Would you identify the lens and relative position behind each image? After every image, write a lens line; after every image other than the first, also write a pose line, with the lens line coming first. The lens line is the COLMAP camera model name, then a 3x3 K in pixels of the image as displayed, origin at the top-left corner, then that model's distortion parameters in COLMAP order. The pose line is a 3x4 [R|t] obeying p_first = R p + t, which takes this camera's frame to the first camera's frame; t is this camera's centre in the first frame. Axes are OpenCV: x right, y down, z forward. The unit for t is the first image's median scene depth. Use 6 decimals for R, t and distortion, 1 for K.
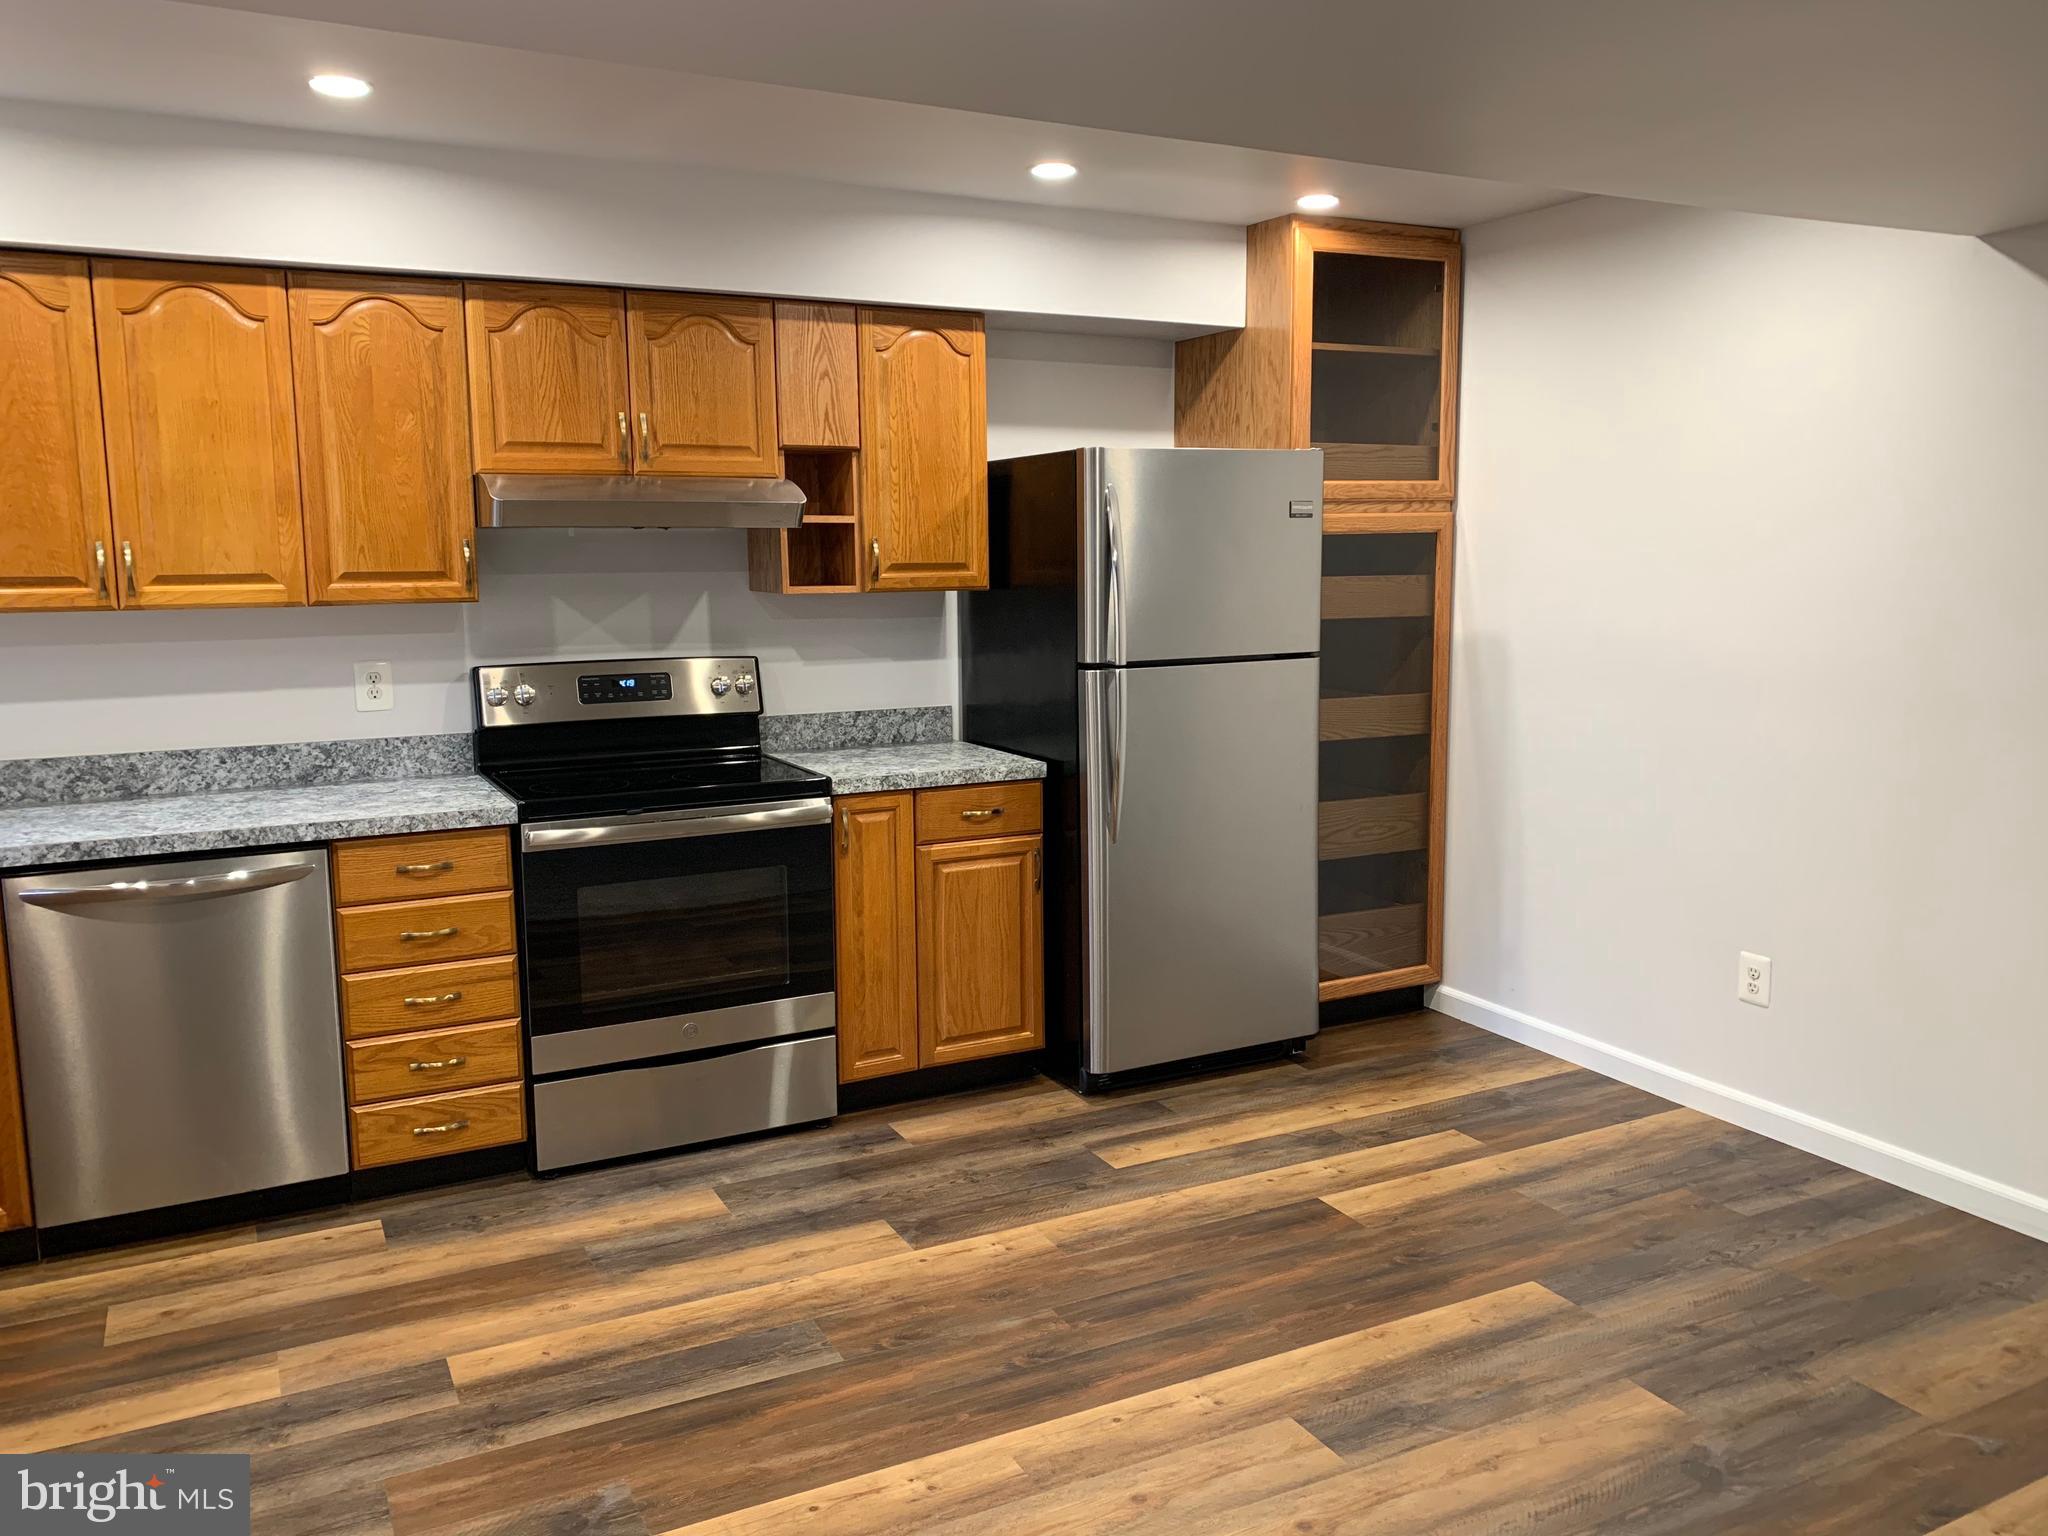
lens RADIAL K [[1555.4, 0, 1022.8], [0, 1555.4, 753.4], [0, 0, 1]] dist [0.067742, -0.140468]
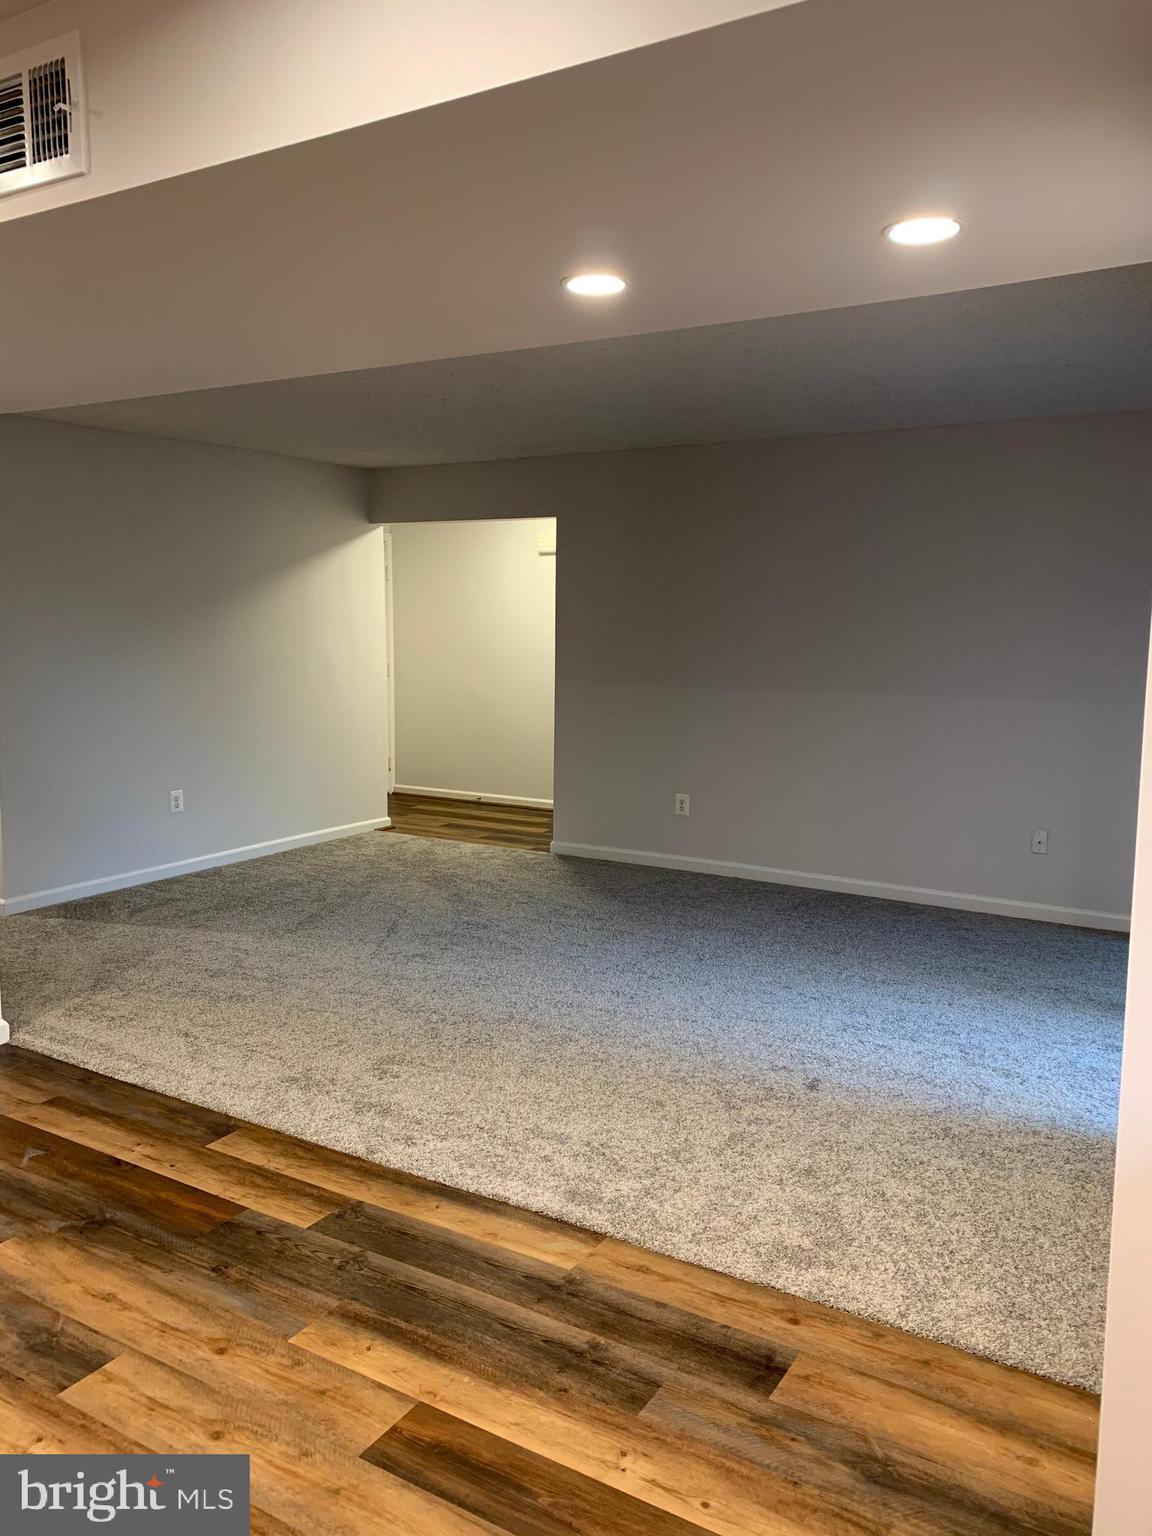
lens RADIAL K [[1178.3, 0, 581.6], [0, 1178.3, 761.4], [0, 0, 1]] dist [0.021570, -0.019450]
pose [[-0.519834, -0.103063, 0.848028, -0.509764], [0.108412, 0.976710, 0.185158, -0.100863], [-0.847360, 0.188188, -0.496554, 0.738232]]
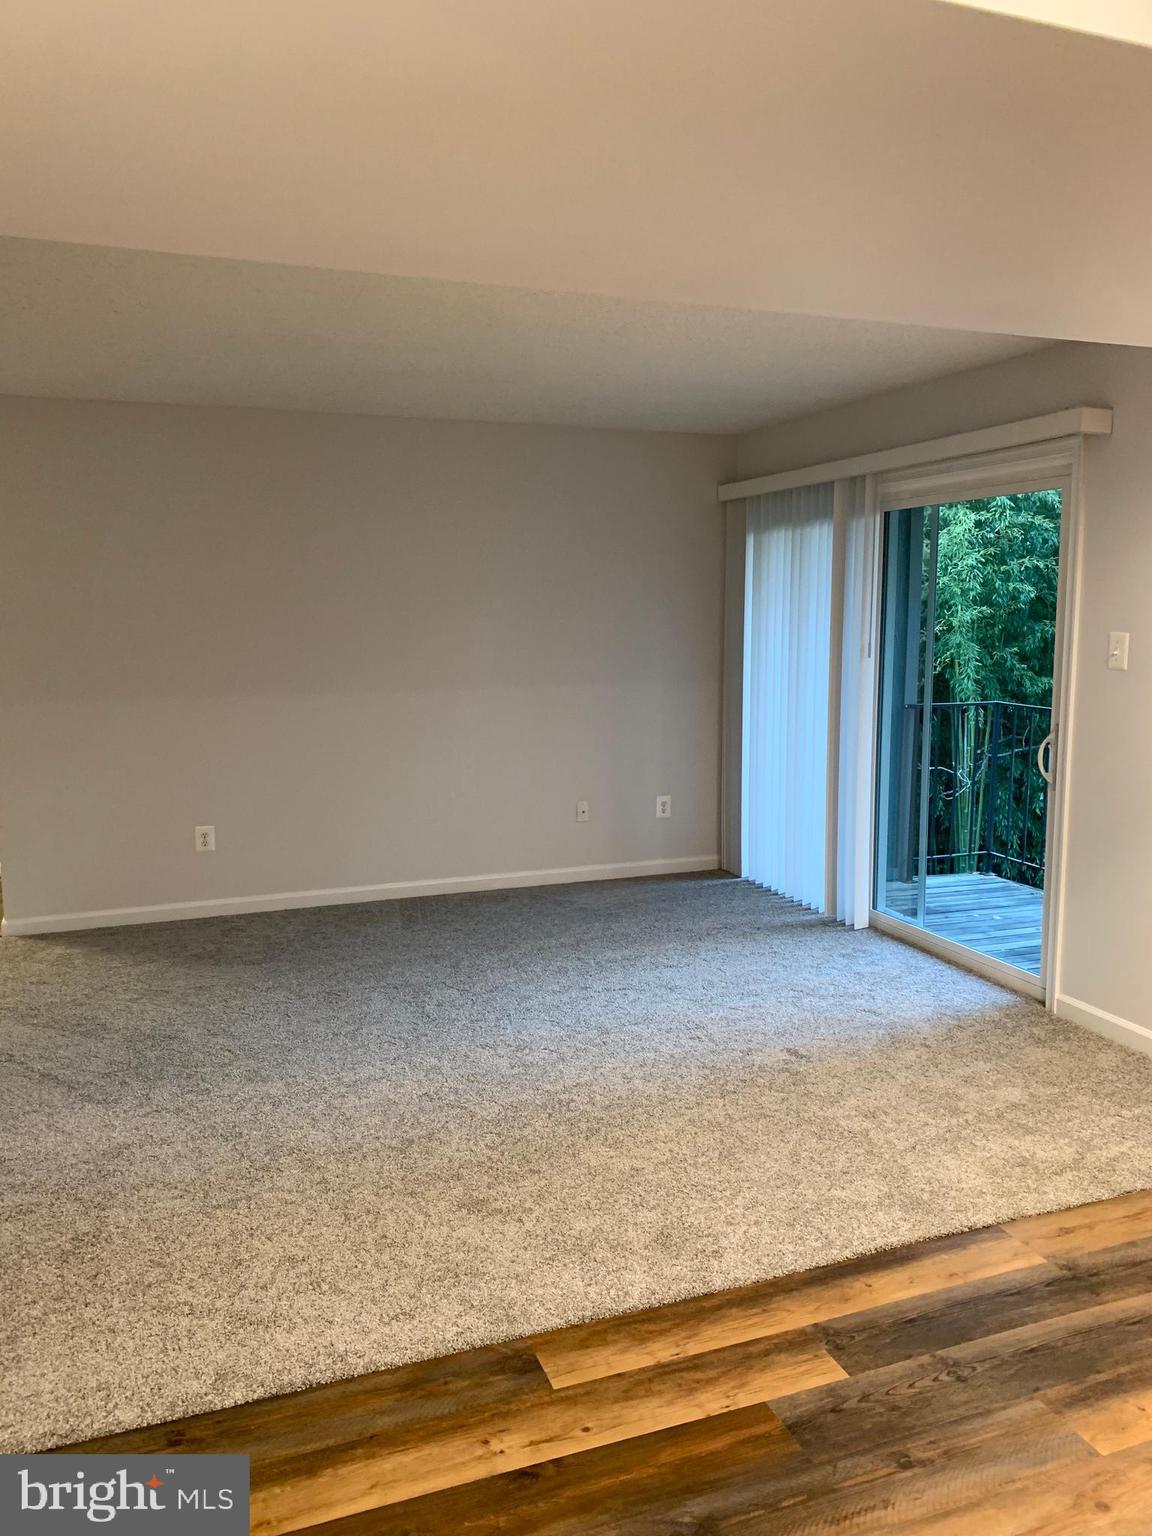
lens RADIAL K [[1178.3, 0, 581.6], [0, 1178.3, 761.4], [0, 0, 1]] dist [0.021570, -0.019450]
pose [[-0.993480, -0.001657, 0.113993, 0.293234], [0.028373, 0.964839, 0.261306, -0.162668], [-0.110417, 0.262837, -0.958501, 1.102568]]
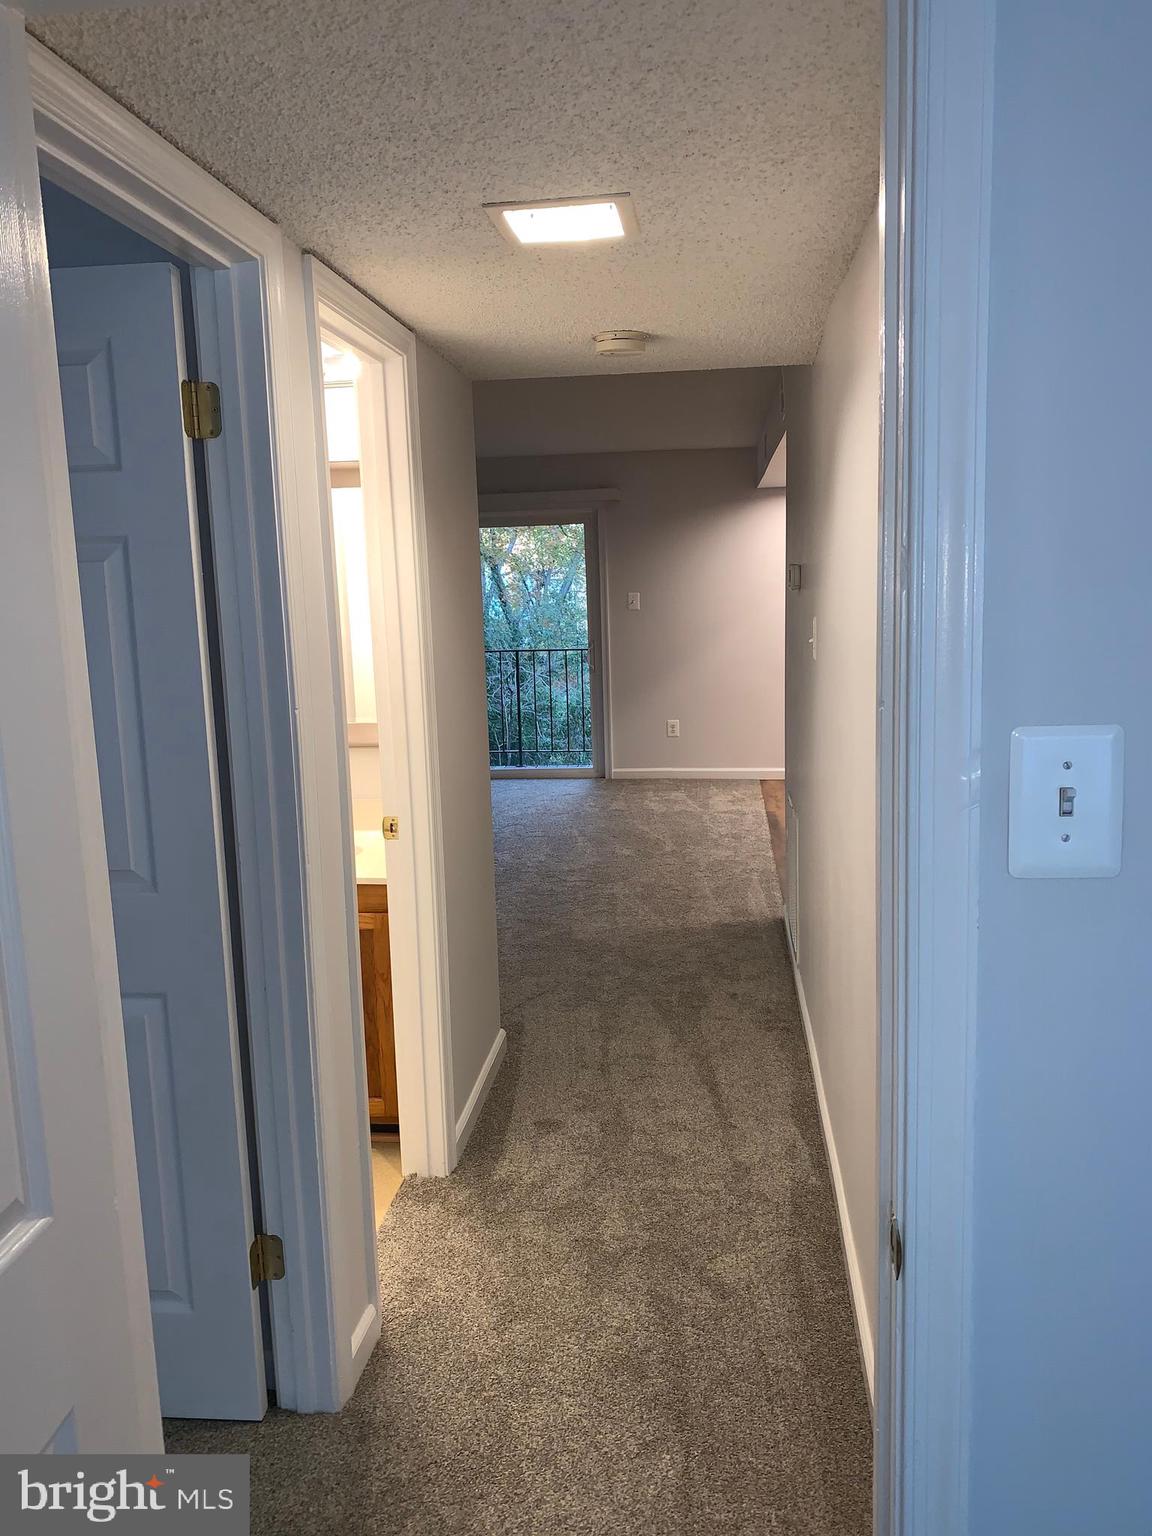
lens RADIAL K [[1174.2, 0, 579.6], [0, 1174.2, 759.3], [0, 0, 1]] dist [0.143721, -0.376704]
pose [[-0.559579, 0.150796, -0.814943, 1.965126], [-0.072863, 0.970549, 0.229620, -0.190785], [0.825568, 0.187870, -0.532112, 1.211754]]
